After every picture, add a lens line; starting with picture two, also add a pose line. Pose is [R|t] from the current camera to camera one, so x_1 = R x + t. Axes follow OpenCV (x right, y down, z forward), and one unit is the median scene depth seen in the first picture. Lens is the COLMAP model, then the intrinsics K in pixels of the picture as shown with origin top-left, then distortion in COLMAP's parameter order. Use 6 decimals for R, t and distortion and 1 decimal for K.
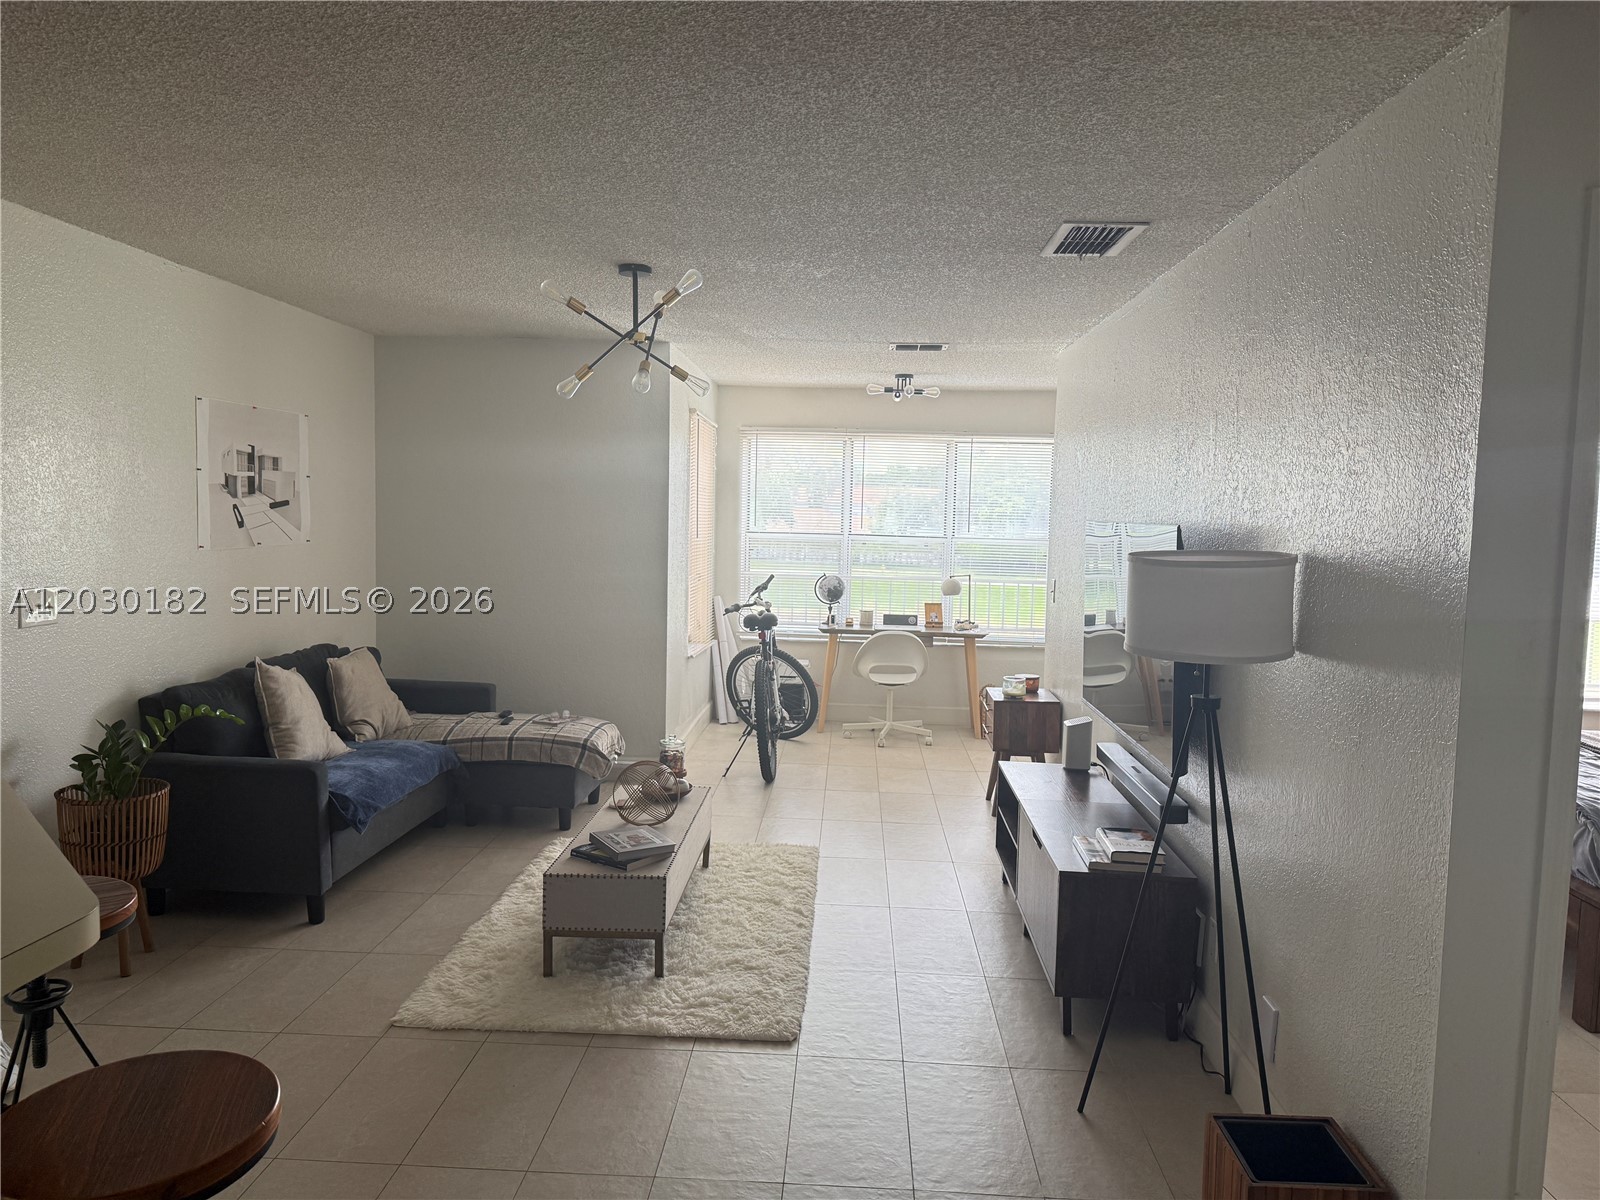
lens RADIAL K [[1122.7, 0, 805.1], [0, 1122.7, 605.0], [0, 0, 1]] dist [0.054739, -0.067971]
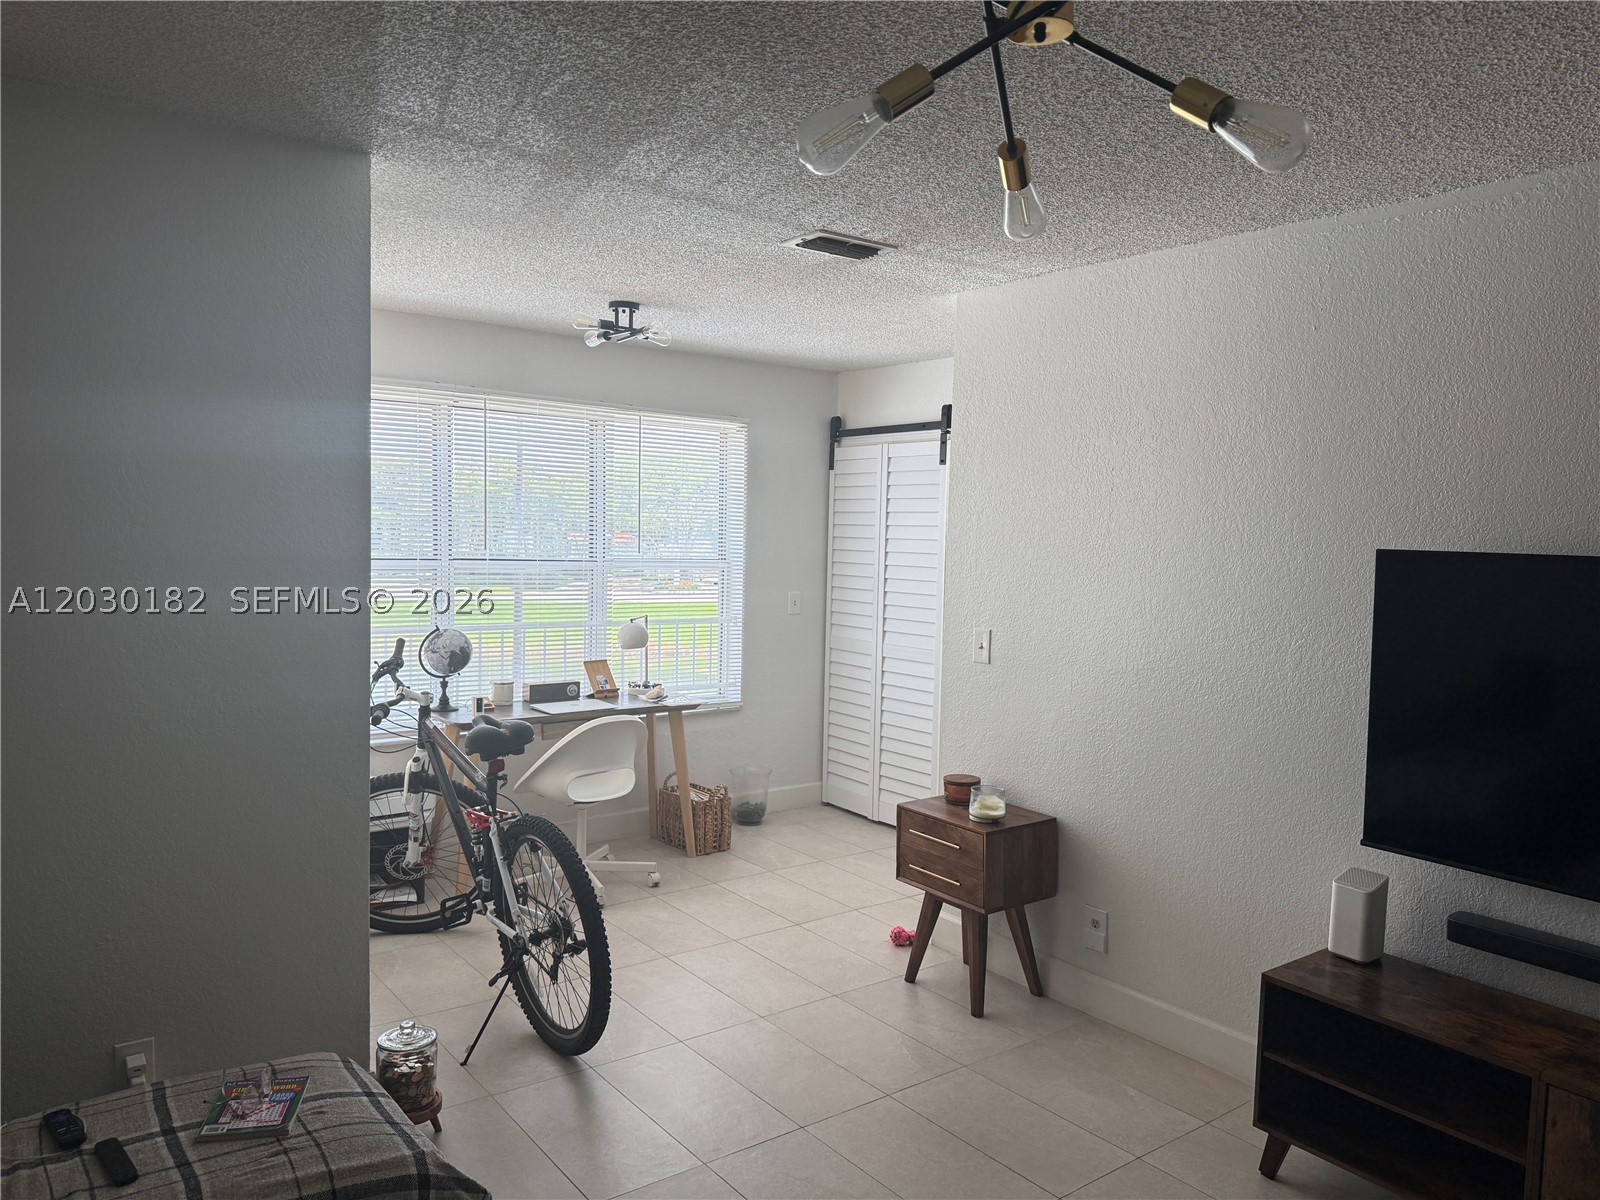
lens RADIAL K [[1122.7, 0, 802.0], [0, 1122.7, 589.9], [0, 0, 1]] dist [0.054739, -0.067971]
pose [[0.762738, -0.042276, 0.645324, -0.217309], [0.044753, 0.998919, 0.012546, -0.045855], [-0.645157, 0.019311, 0.763806, 0.423008]]
